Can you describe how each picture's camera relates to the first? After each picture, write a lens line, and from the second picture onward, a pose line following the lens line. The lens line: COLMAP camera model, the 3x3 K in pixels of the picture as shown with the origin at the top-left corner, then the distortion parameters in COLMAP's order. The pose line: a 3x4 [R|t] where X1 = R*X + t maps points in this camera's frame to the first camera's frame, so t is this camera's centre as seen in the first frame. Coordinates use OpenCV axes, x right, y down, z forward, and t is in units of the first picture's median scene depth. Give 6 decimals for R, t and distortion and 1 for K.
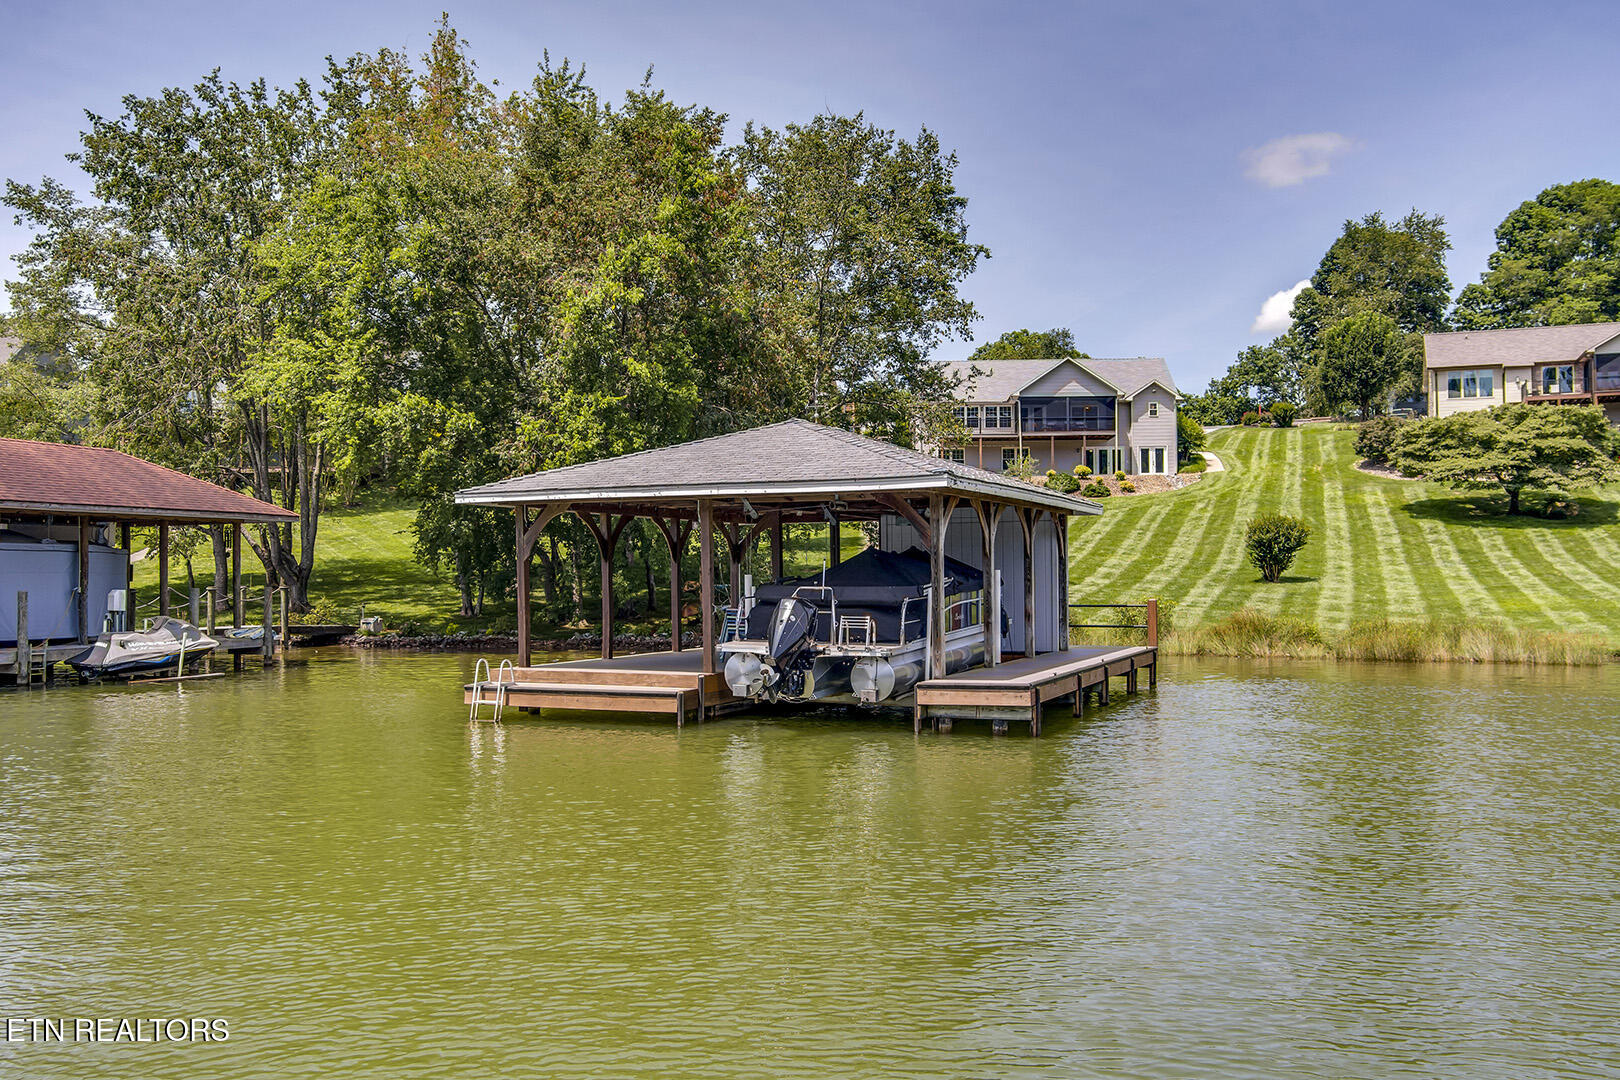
lens RADIAL K [[1356.7, 0, 810.0], [0, 1356.7, 540.0], [0, 0, 1]] dist [-0.112684, 0.080683]
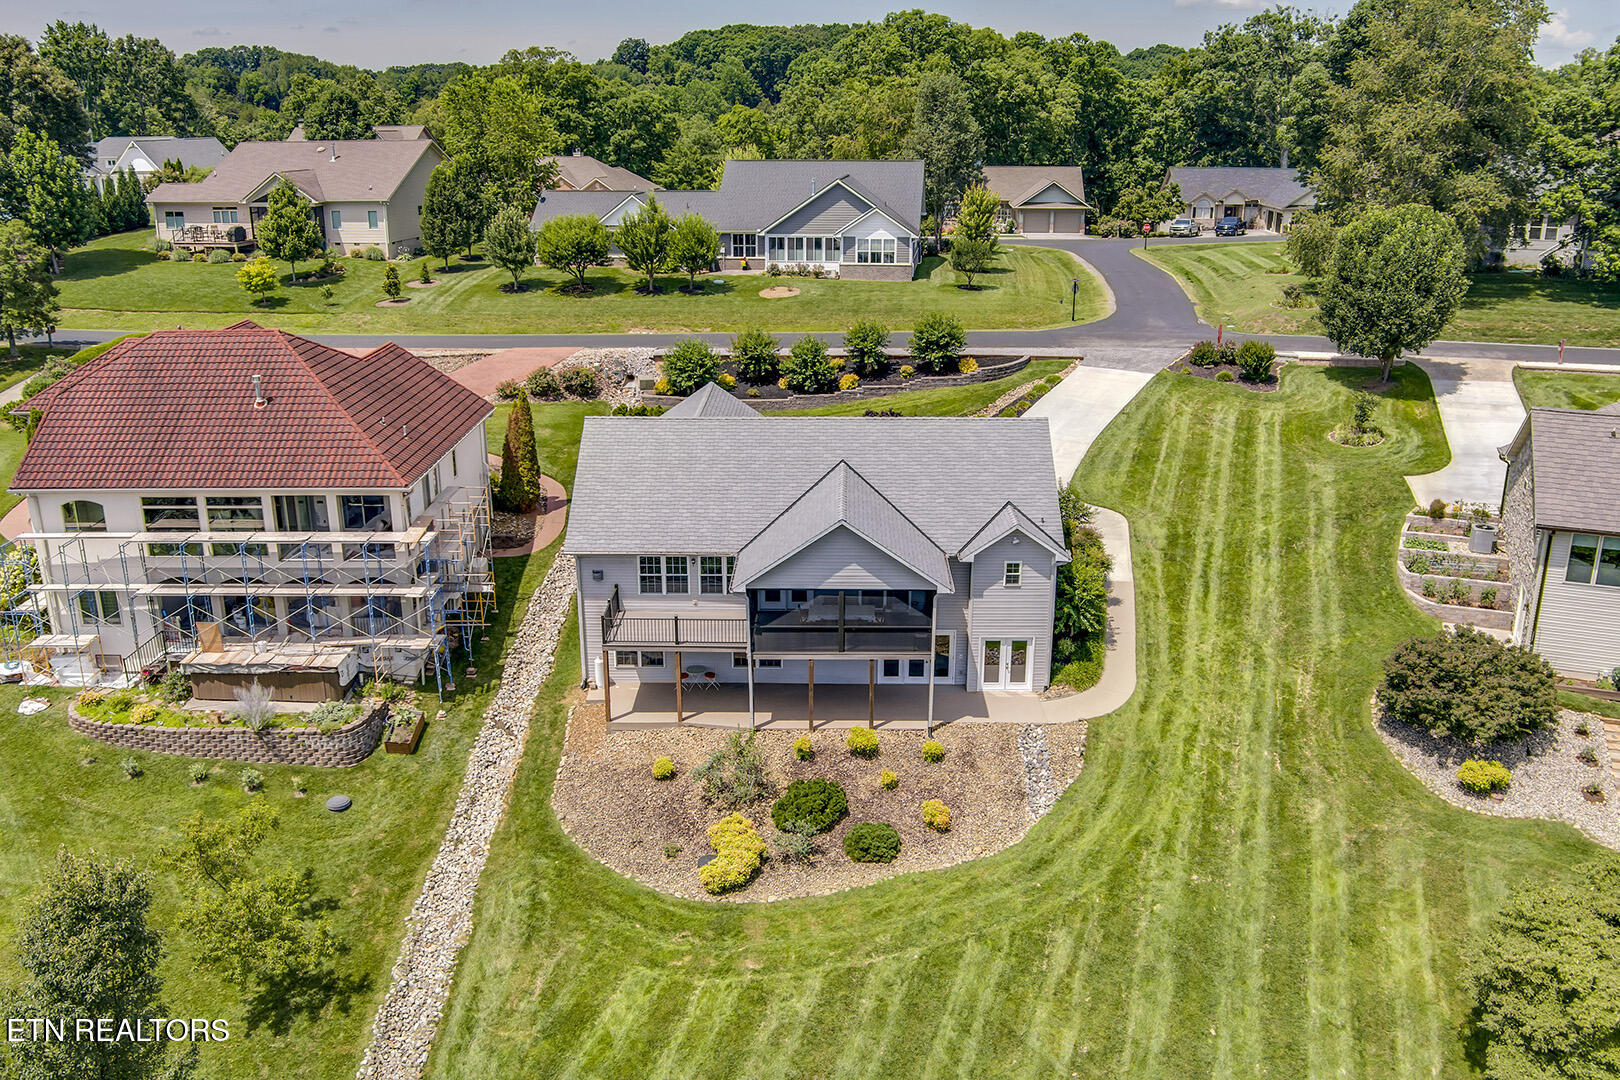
lens RADIAL K [[1347.6, 0, 810.0], [0, 1347.6, 540.0], [0, 0, 1]] dist [-0.064736, 0.000534]
pose [[0.999082, -0.011766, 0.041188, 0.152715], [-0.002628, 0.942883, 0.333113, -0.286732], [-0.042755, -0.332915, 0.941987, 0.504068]]
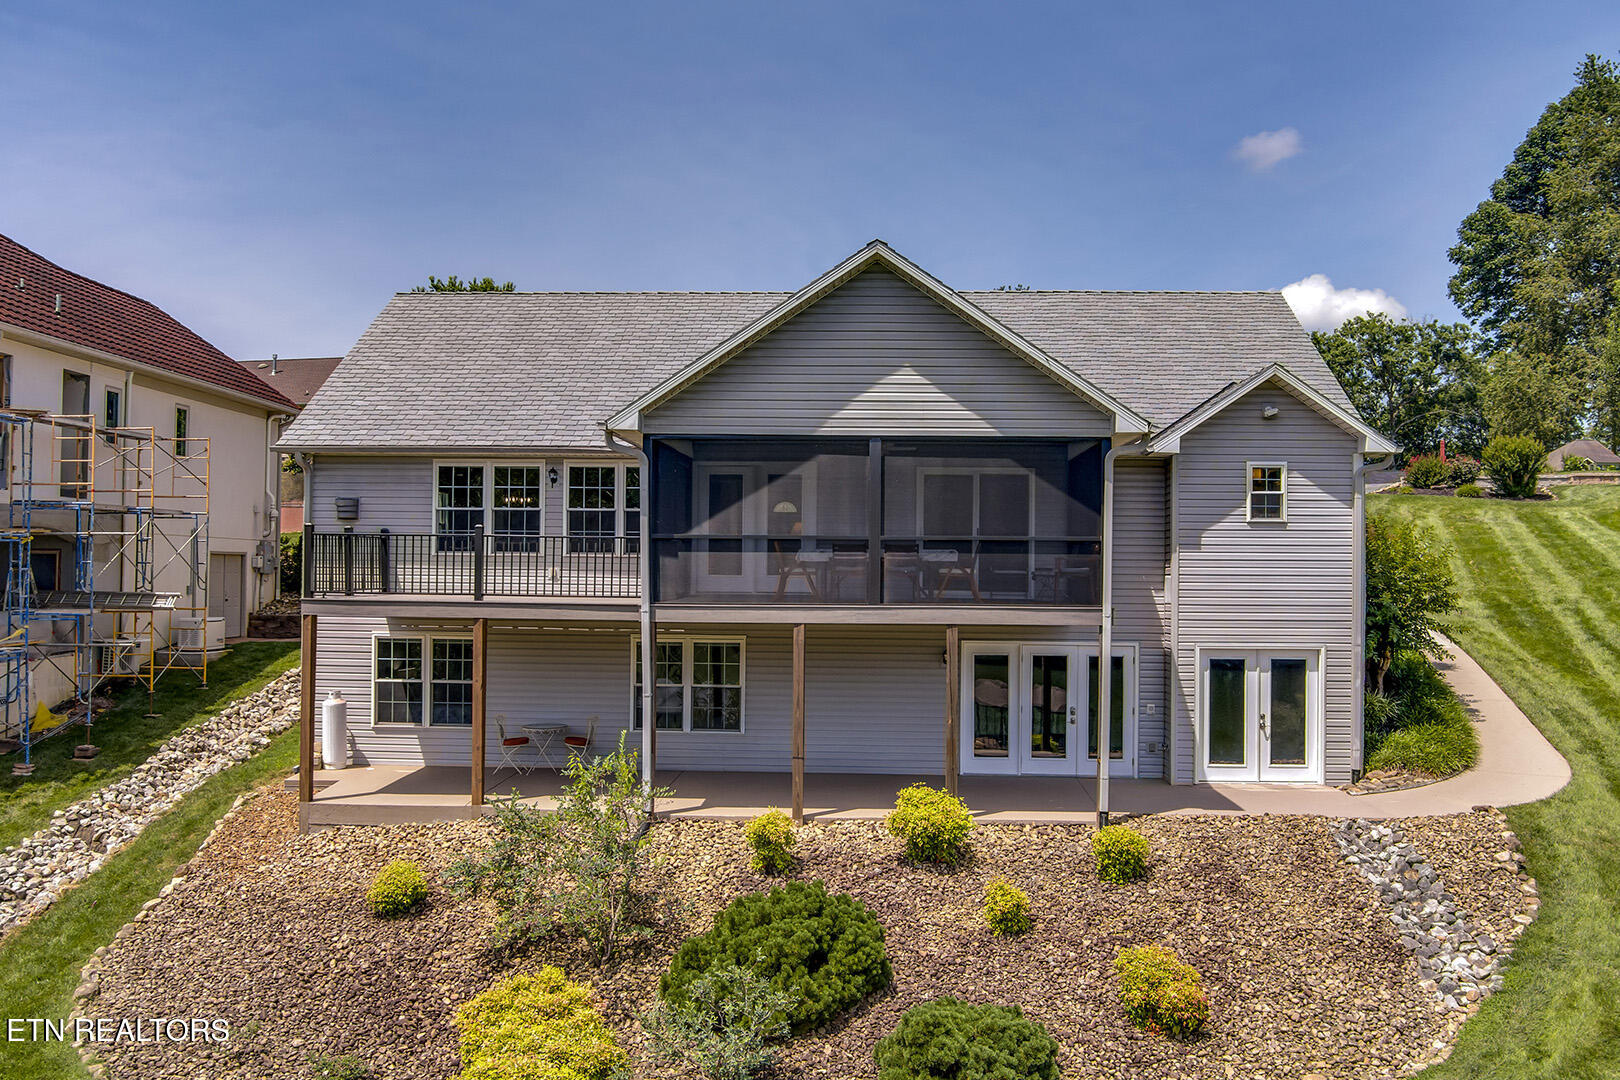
lens RADIAL K [[1356.7, 0, 810.0], [0, 1356.7, 540.0], [0, 0, 1]] dist [-0.112684, 0.080683]
pose [[0.999922, 0.011552, 0.004795, 0.174006], [-0.011551, 0.999933, -0.000124, -0.087599], [-0.004796, 0.000069, 0.999988, 0.764587]]
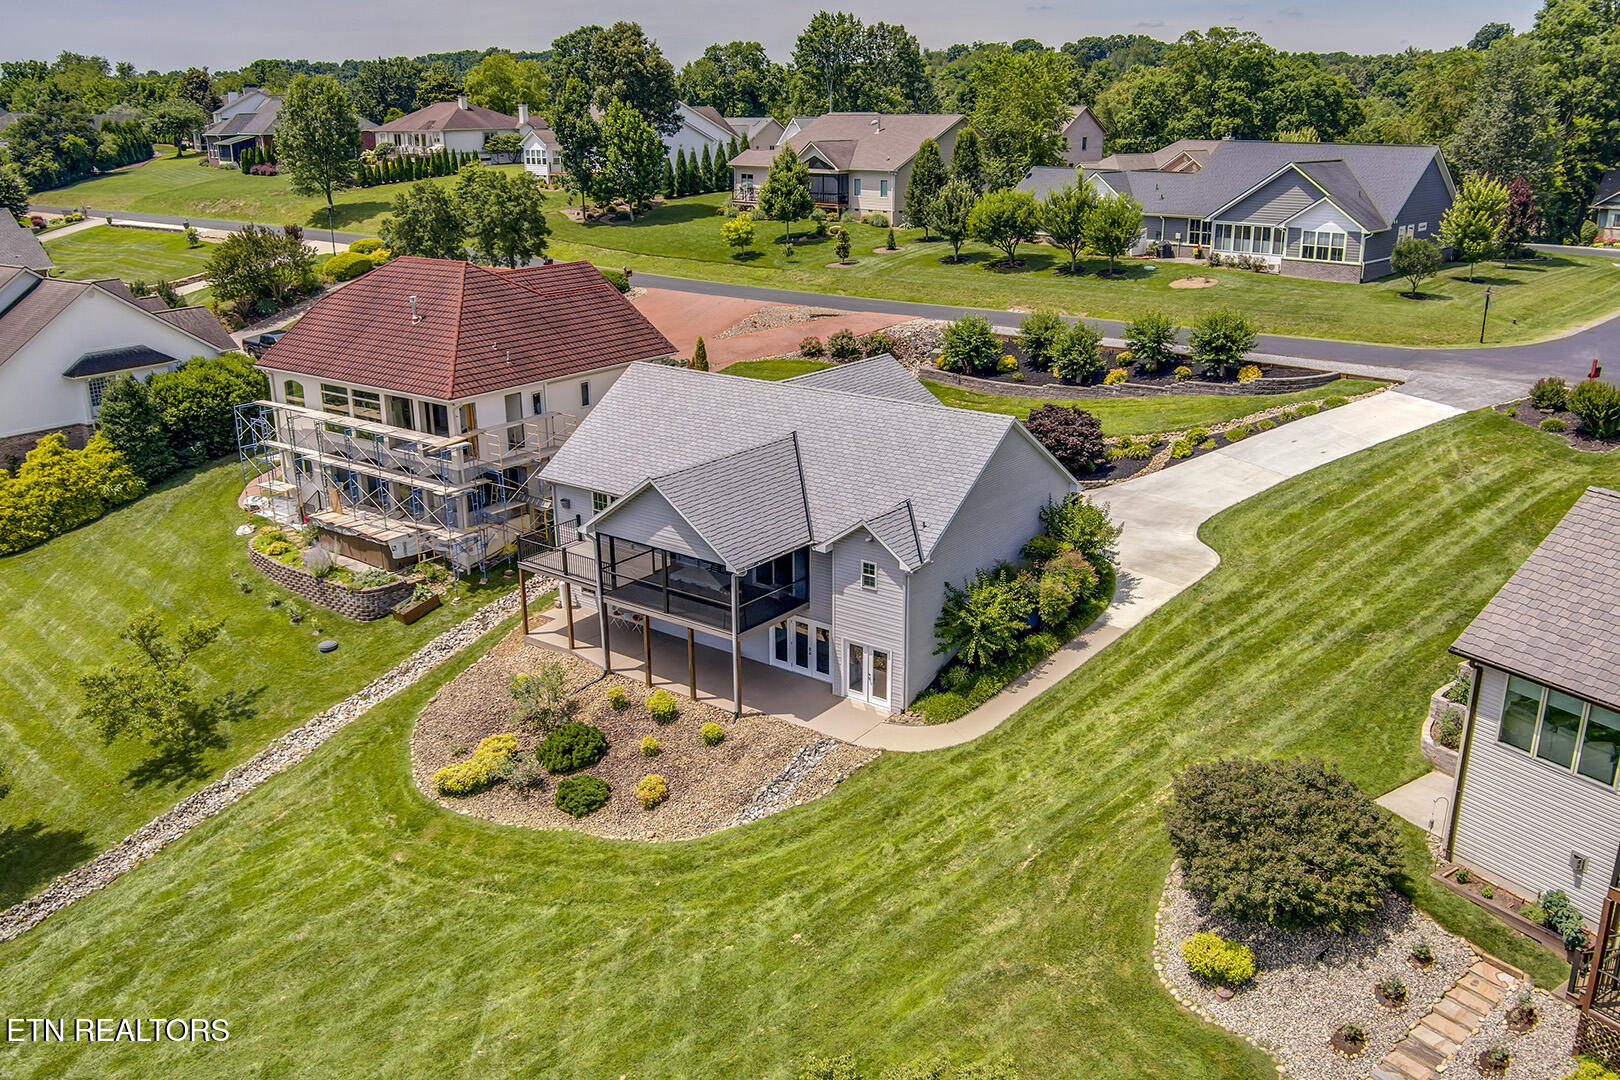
lens RADIAL K [[1347.6, 0, 810.0], [0, 1347.6, 540.0], [0, 0, 1]] dist [-0.064736, 0.000534]
pose [[0.823912, 0.170158, -0.540569, 0.495418], [0.023114, 0.942976, 0.332056, -0.268987], [0.566246, -0.286080, 0.772996, 0.617698]]
